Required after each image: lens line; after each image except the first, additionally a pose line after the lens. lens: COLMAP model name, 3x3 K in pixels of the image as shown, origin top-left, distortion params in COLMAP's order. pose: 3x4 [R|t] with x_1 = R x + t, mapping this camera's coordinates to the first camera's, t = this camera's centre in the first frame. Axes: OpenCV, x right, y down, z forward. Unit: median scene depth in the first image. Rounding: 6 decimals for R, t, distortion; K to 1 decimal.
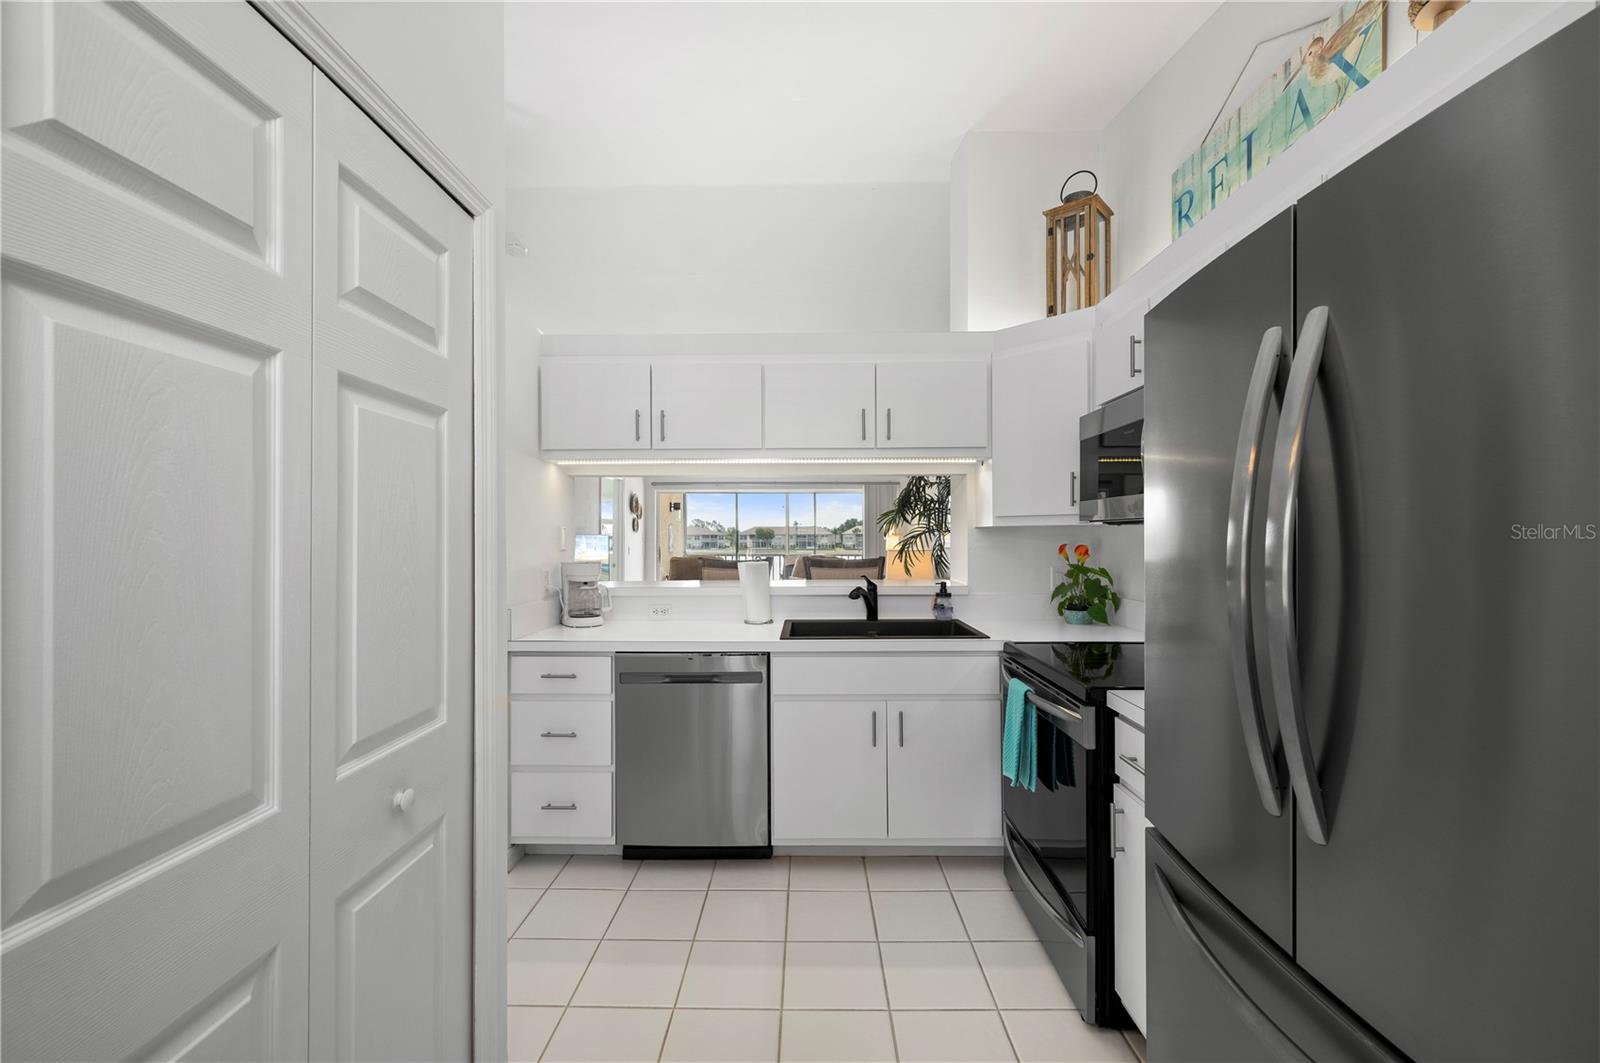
lens RADIAL K [[640.3, 0, 794.3], [0, 640.3, 533.4], [0, 0, 1]] dist [-0.000137, -0.000821]
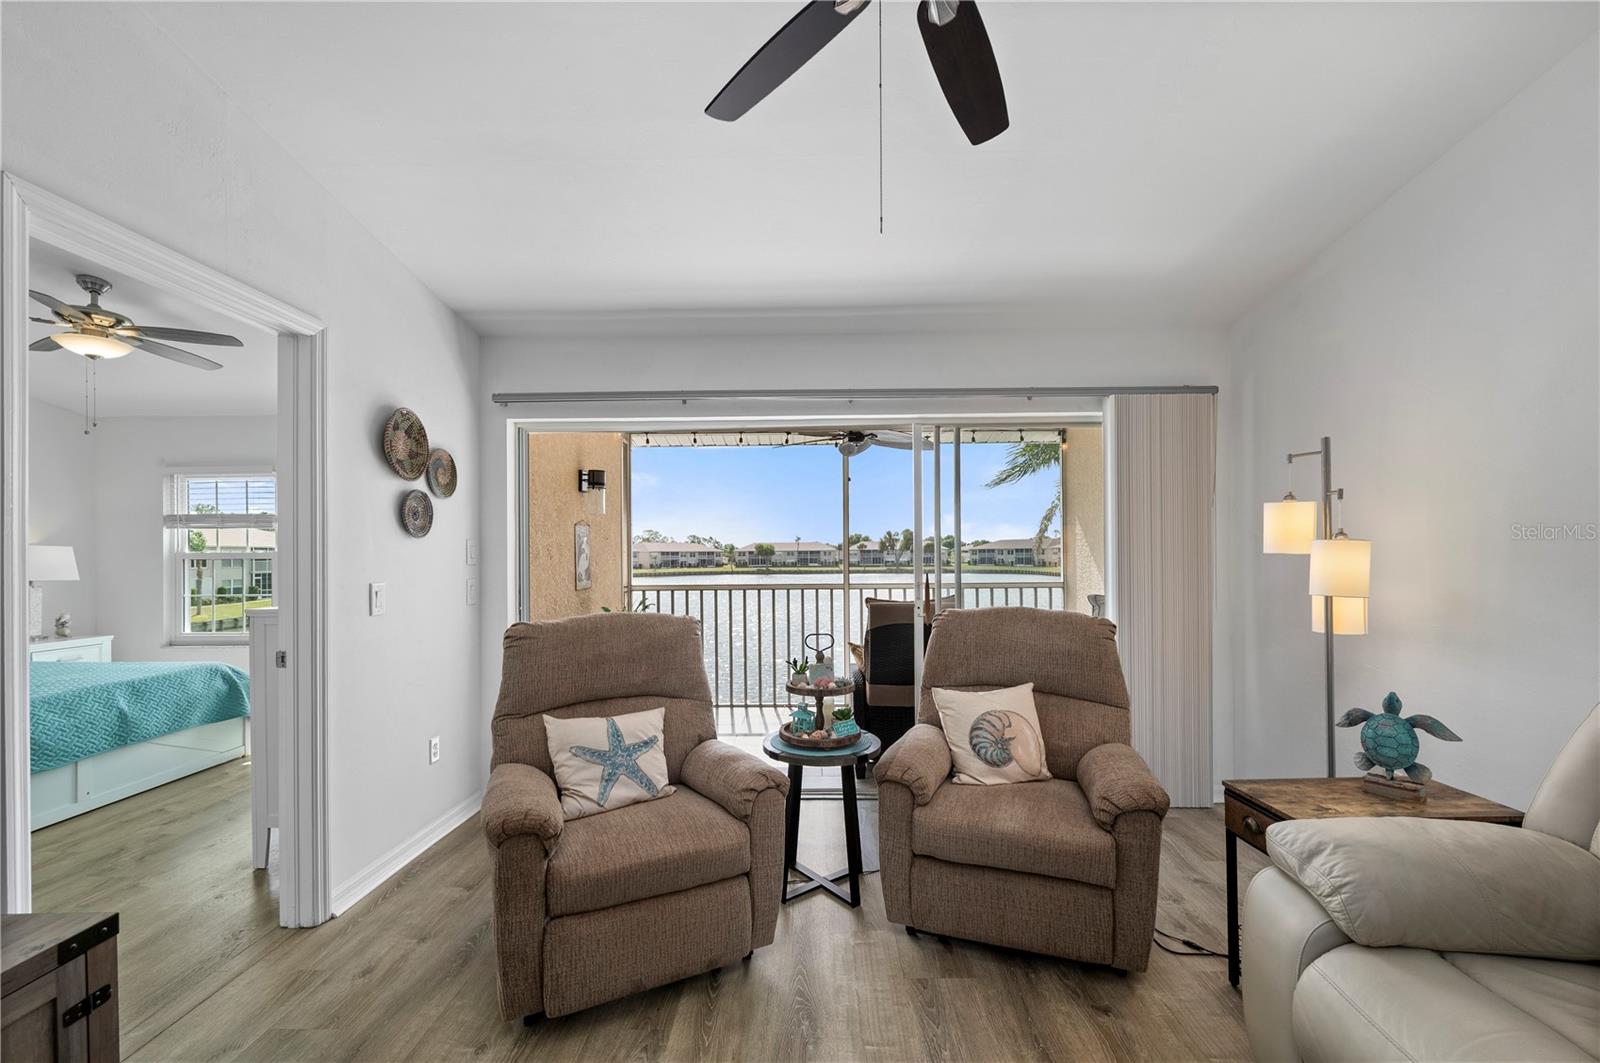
lens RADIAL K [[650.0, 0, 791.4], [0, 650.0, 553.4], [0, 0, 1]] dist [0.003066, 0.000066]
pose [[0.999974, -0.006251, -0.003603, -0.198316], [0.006269, 0.999968, 0.005015, 0.017700], [0.003571, -0.005038, 0.999981, 2.086758]]
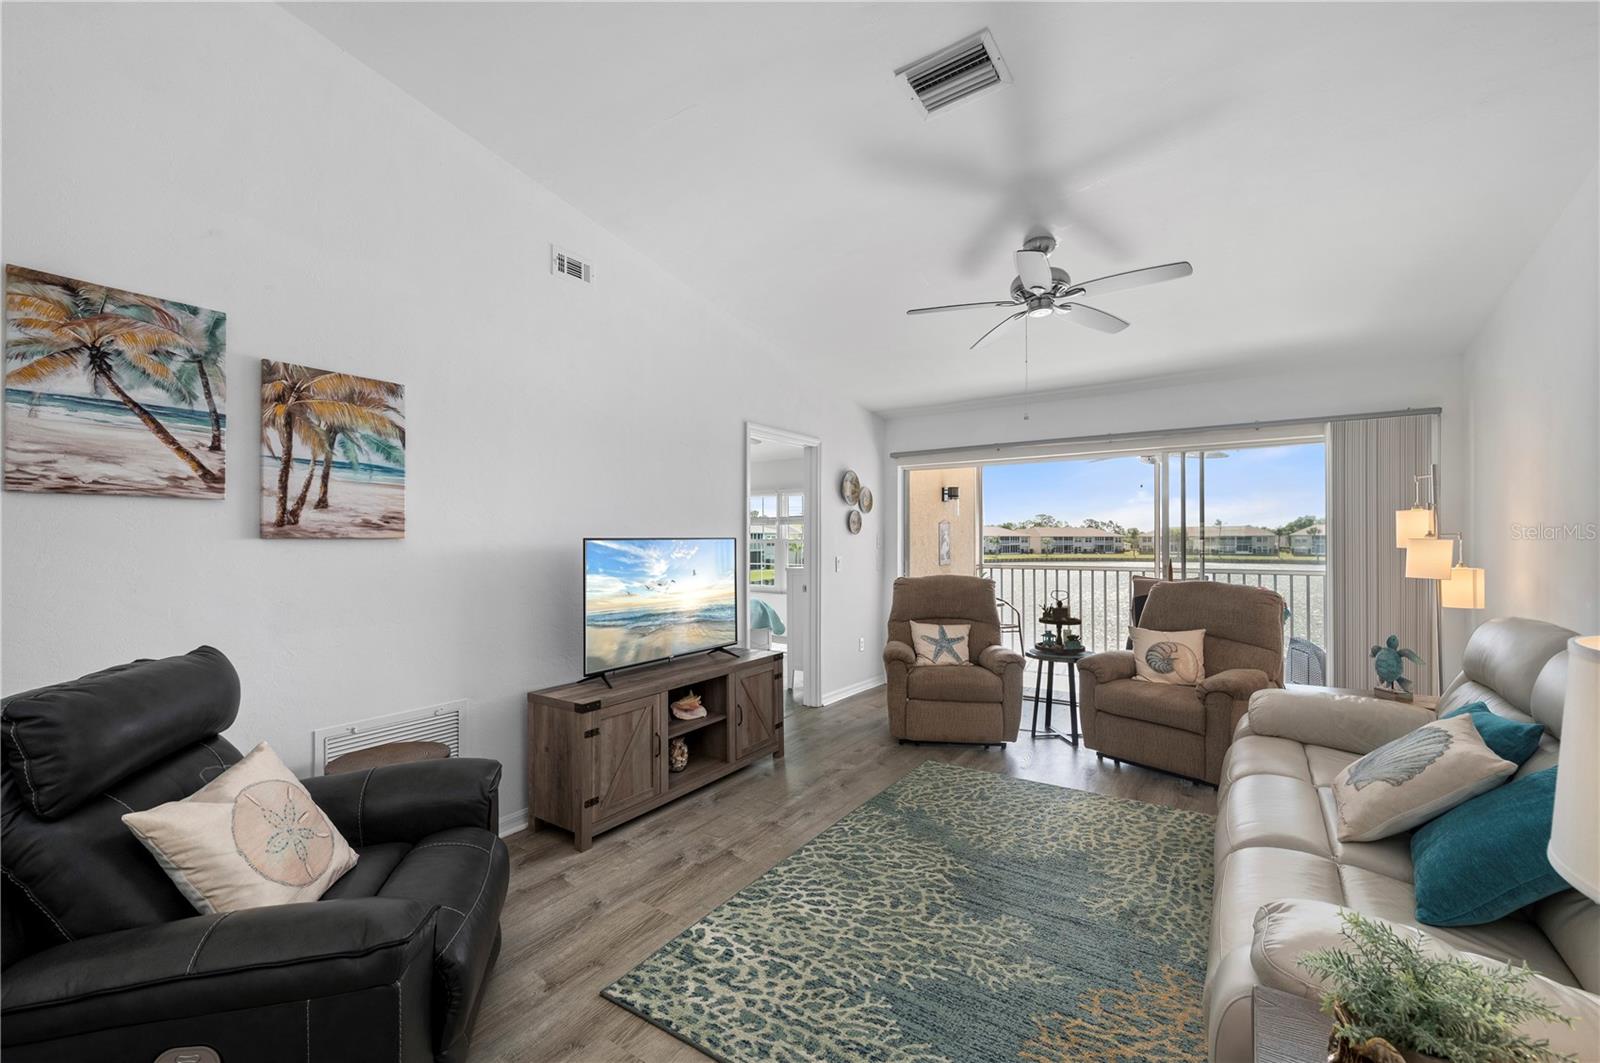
lens RADIAL K [[650.0, 0, 804.8], [0, 650.0, 536.7], [0, 0, 1]] dist [0.003066, 0.000066]
pose [[0.839885, -0.002715, -0.542757, 0.153785], [0.003575, 0.999993, 0.000529, 0.001298], [0.542752, -0.002385, 0.839889, 1.372460]]
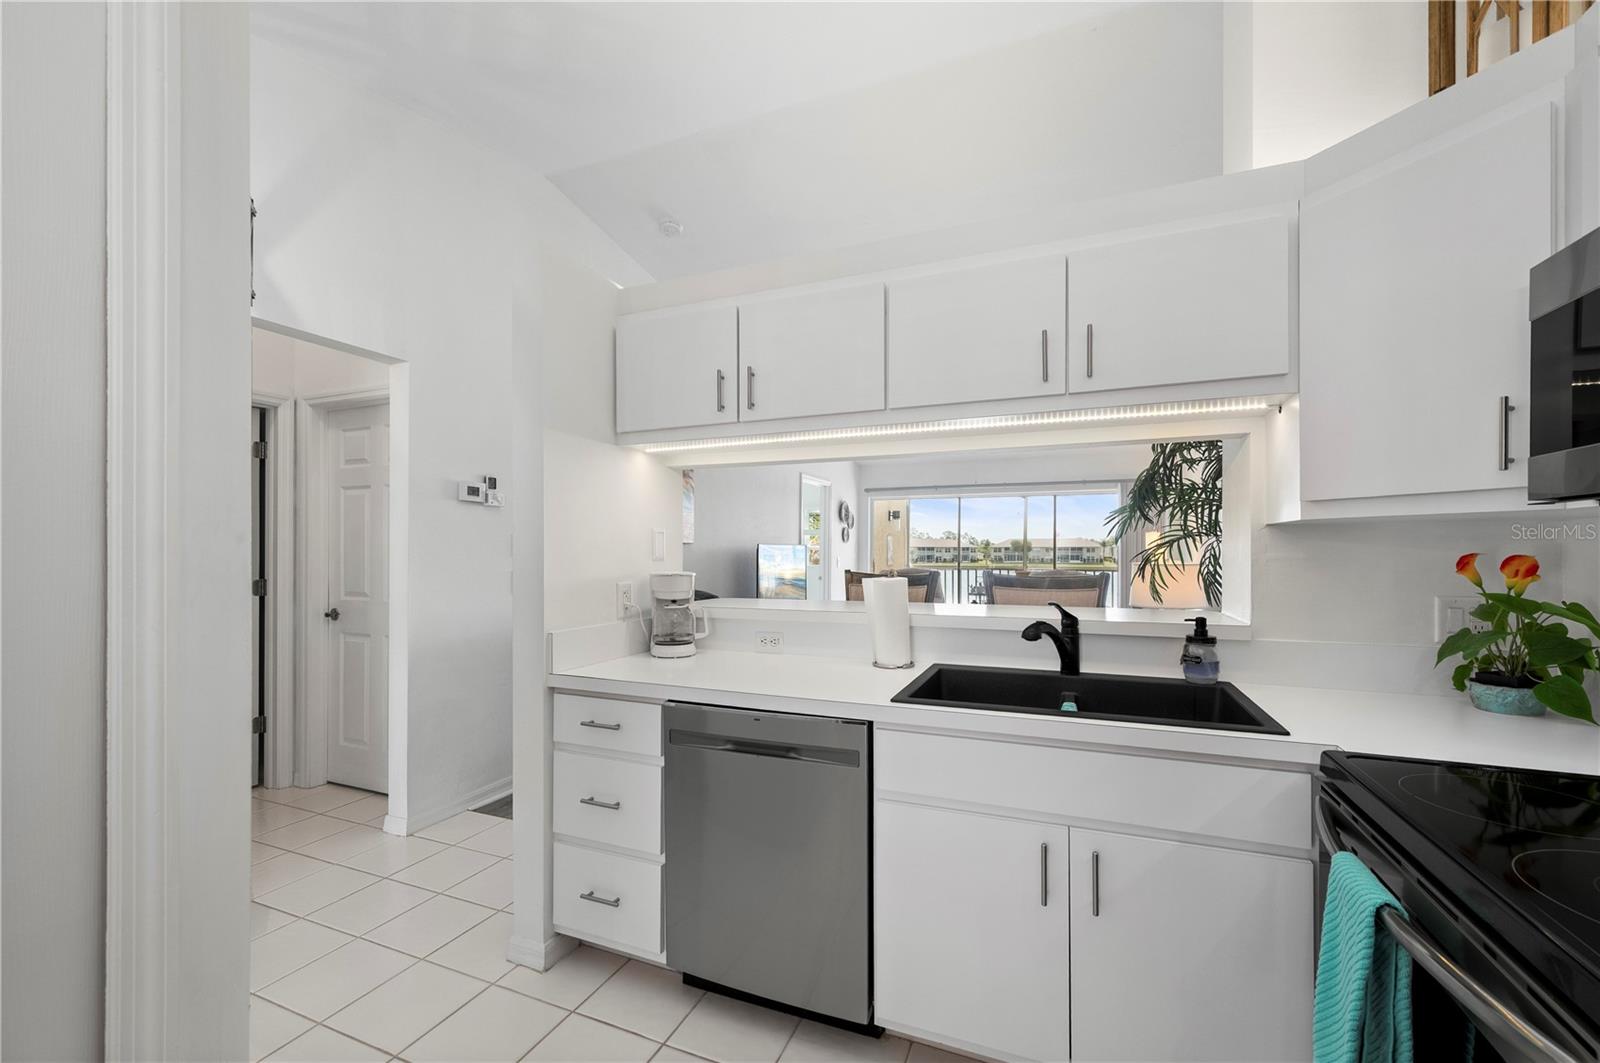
lens RADIAL K [[640.3, 0, 807.8], [0, 640.3, 549.6], [0, 0, 1]] dist [-0.000137, -0.000821]
pose [[0.932005, 0.001312, -0.362444, 0.116768], [0.000559, 0.999987, 0.005060, 0.010846], [0.362446, -0.004918, 0.931992, 0.341379]]
